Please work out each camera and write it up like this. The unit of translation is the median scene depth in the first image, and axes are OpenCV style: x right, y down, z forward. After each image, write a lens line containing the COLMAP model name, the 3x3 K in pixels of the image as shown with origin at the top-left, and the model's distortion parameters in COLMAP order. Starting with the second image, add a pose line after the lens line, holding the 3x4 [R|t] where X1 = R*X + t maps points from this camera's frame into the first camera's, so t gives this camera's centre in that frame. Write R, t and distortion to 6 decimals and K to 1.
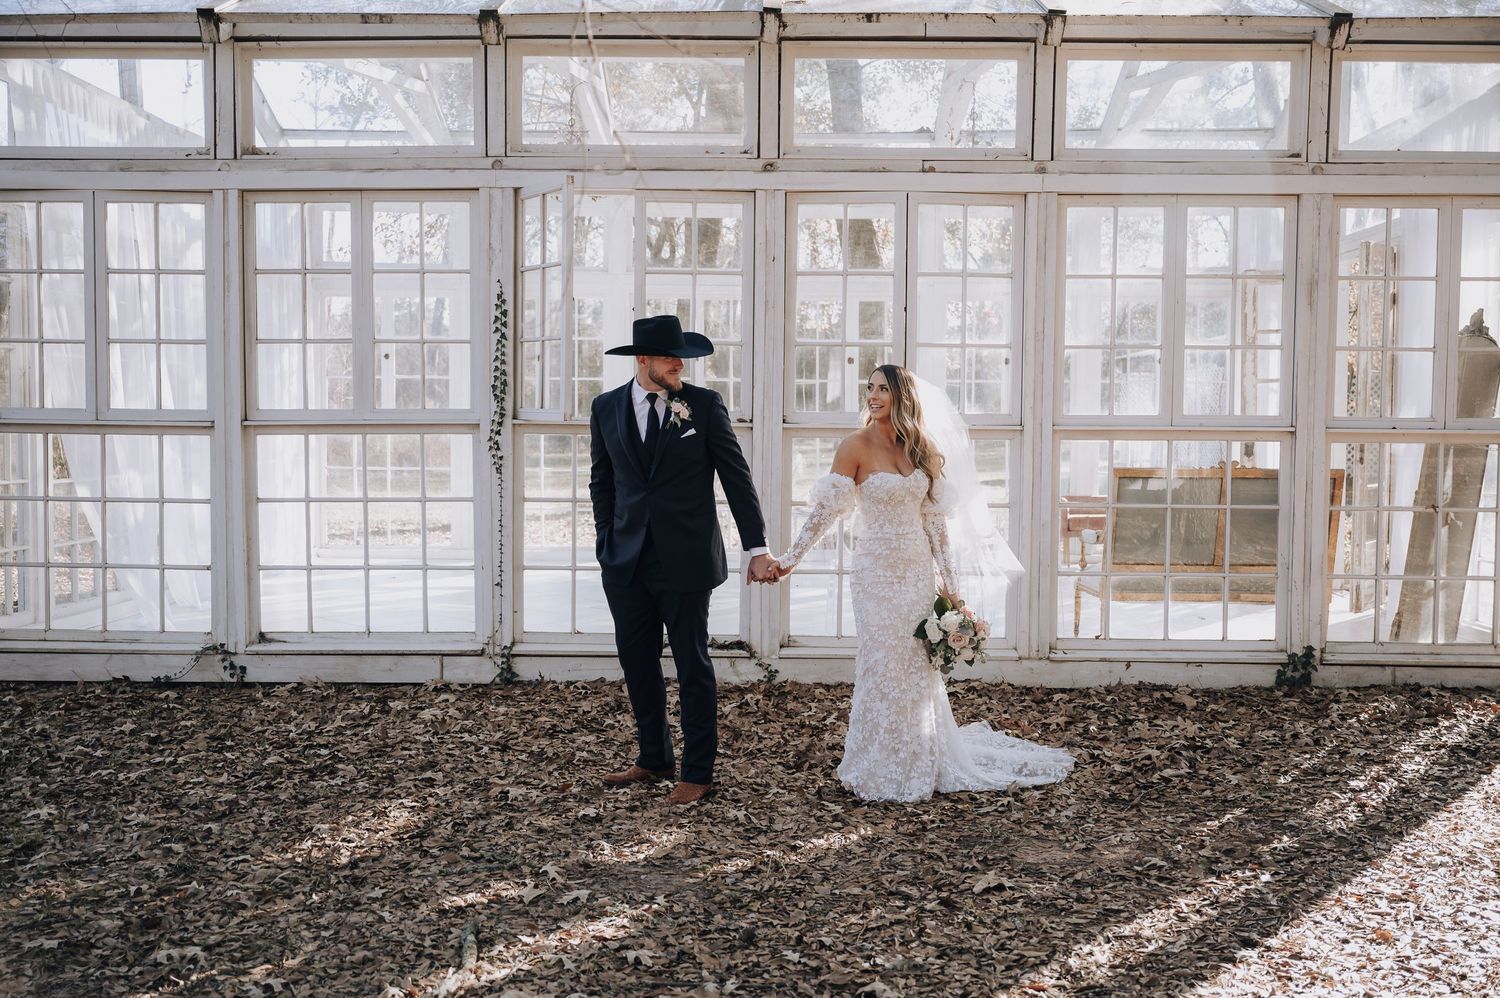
lens RADIAL K [[1370.2, 0, 742.4], [0, 1370.2, 495.8], [0, 0, 1]] dist [0.005406, 0.000000]
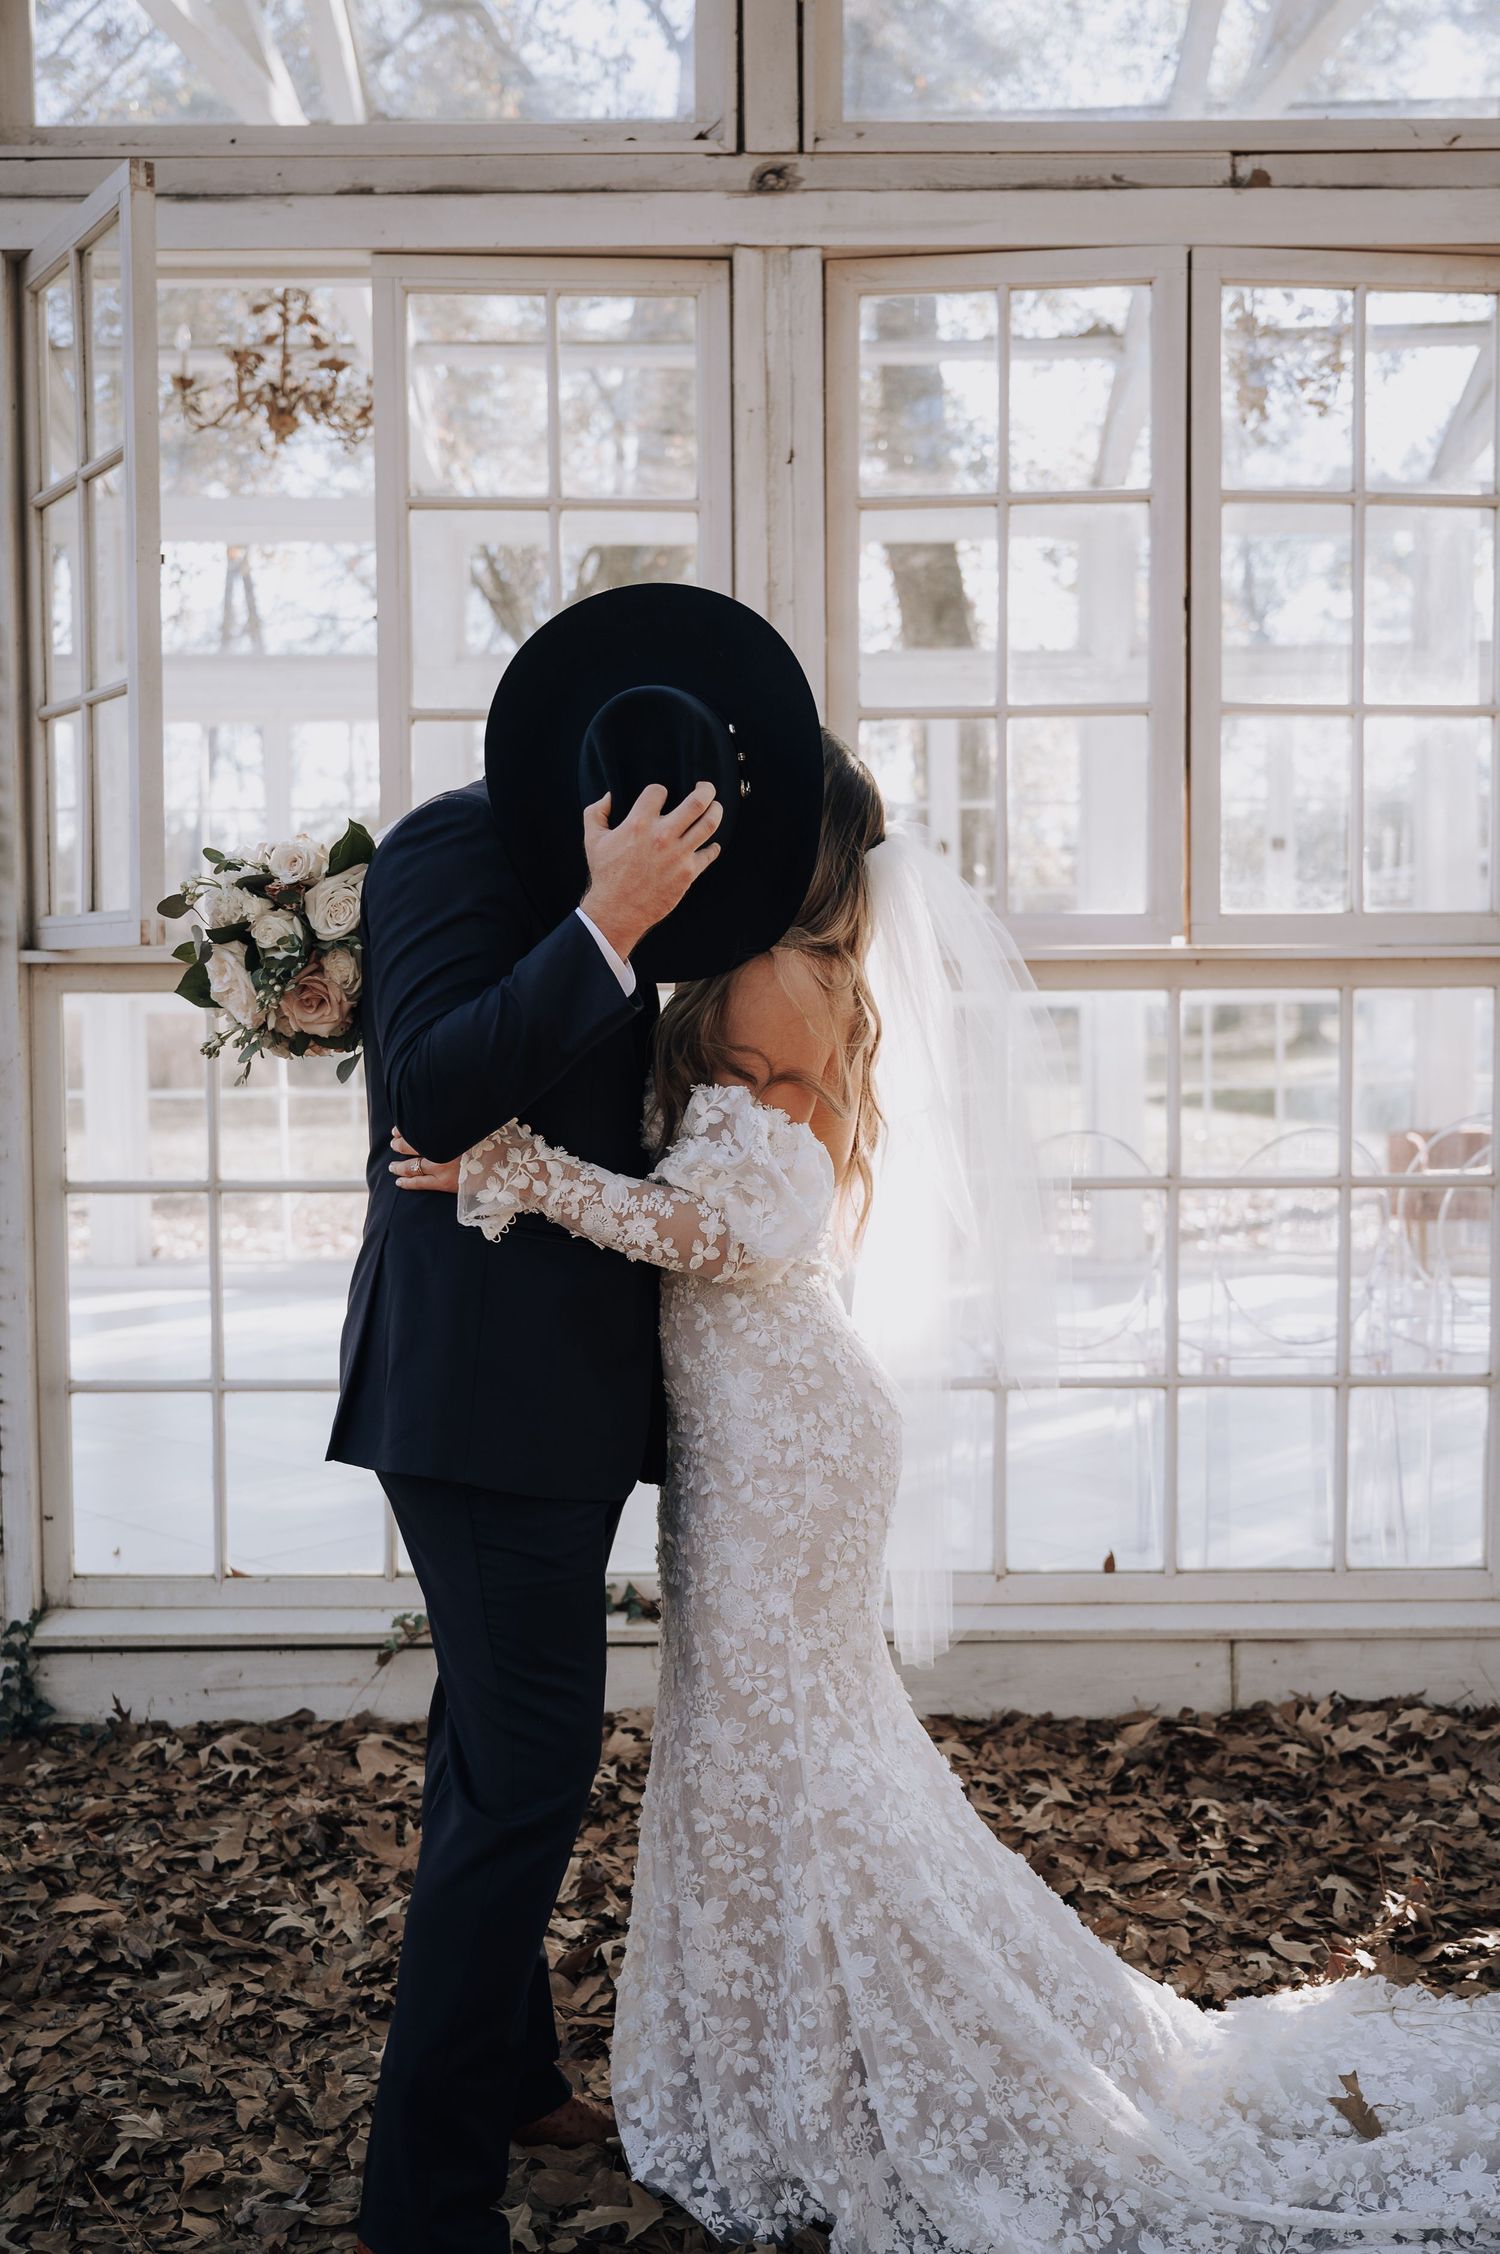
lens RADIAL K [[2058.9, 0, 751.5], [0, 2058.9, 1127.2], [0, 0, 1]] dist [0.005406, 0.000000]
pose [[0.999704, -0.016936, 0.017477, 0.001718], [0.016825, 0.999838, 0.006471, -0.012884], [-0.017583, -0.006175, 0.999826, 0.502126]]
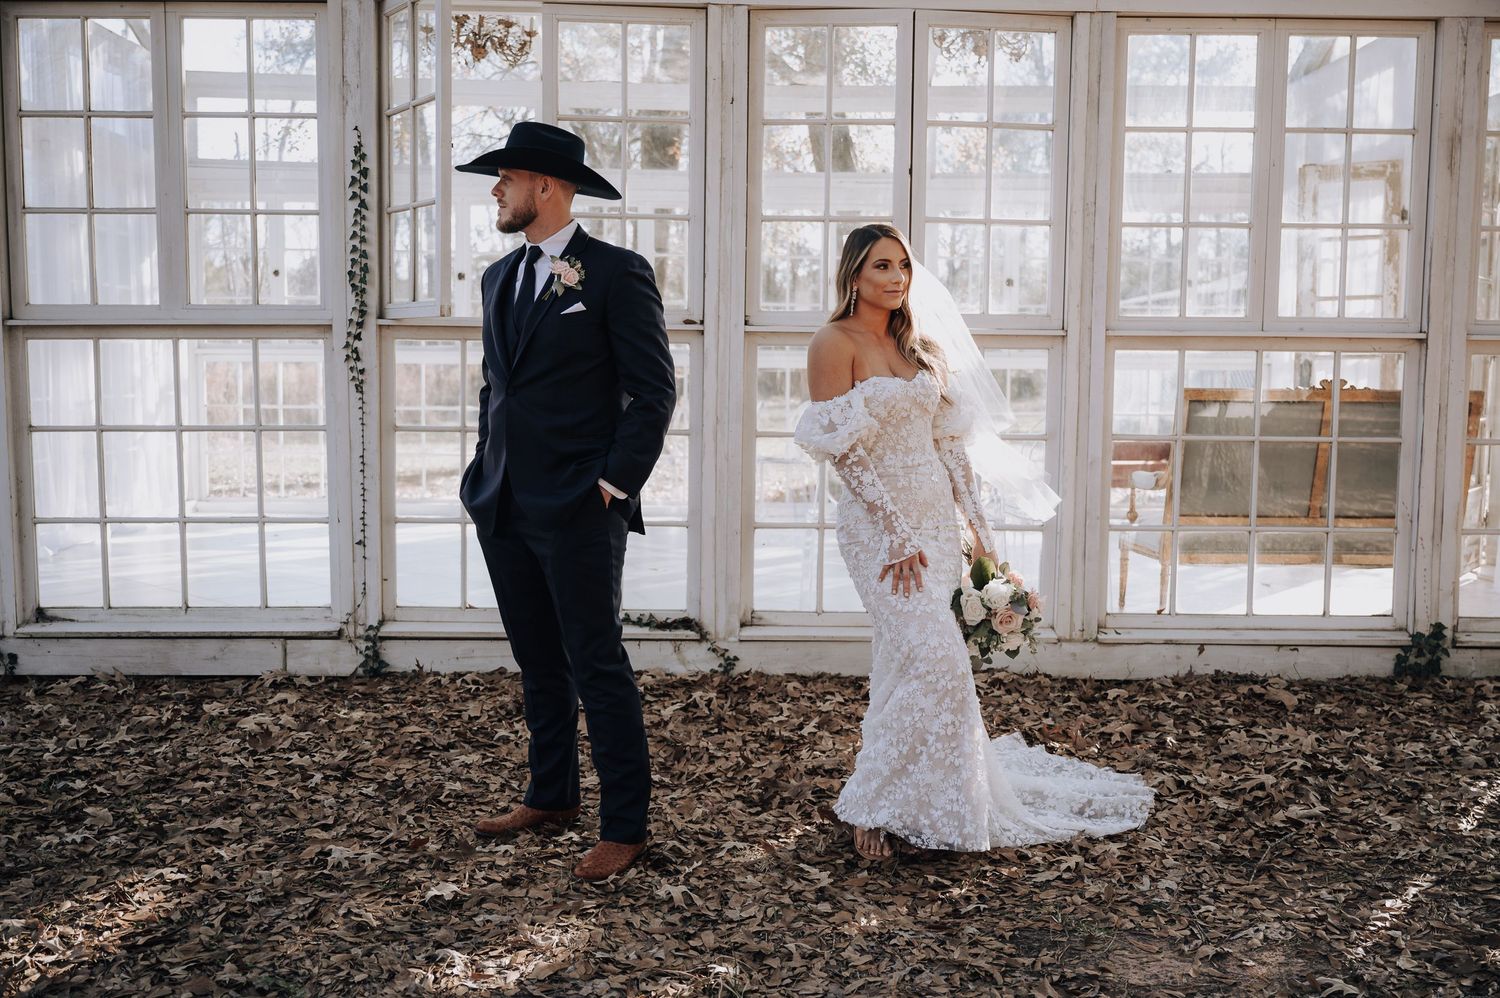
lens RADIAL K [[1370.2, 0, 751.8], [0, 1370.2, 498.7], [0, 0, 1]] dist [0.005406, 0.000000]
pose [[0.999512, 0.000306, 0.031239, 0.010414], [-0.001289, 0.999504, 0.031464, 0.017724], [-0.031214, -0.031489, 0.999017, 0.260581]]
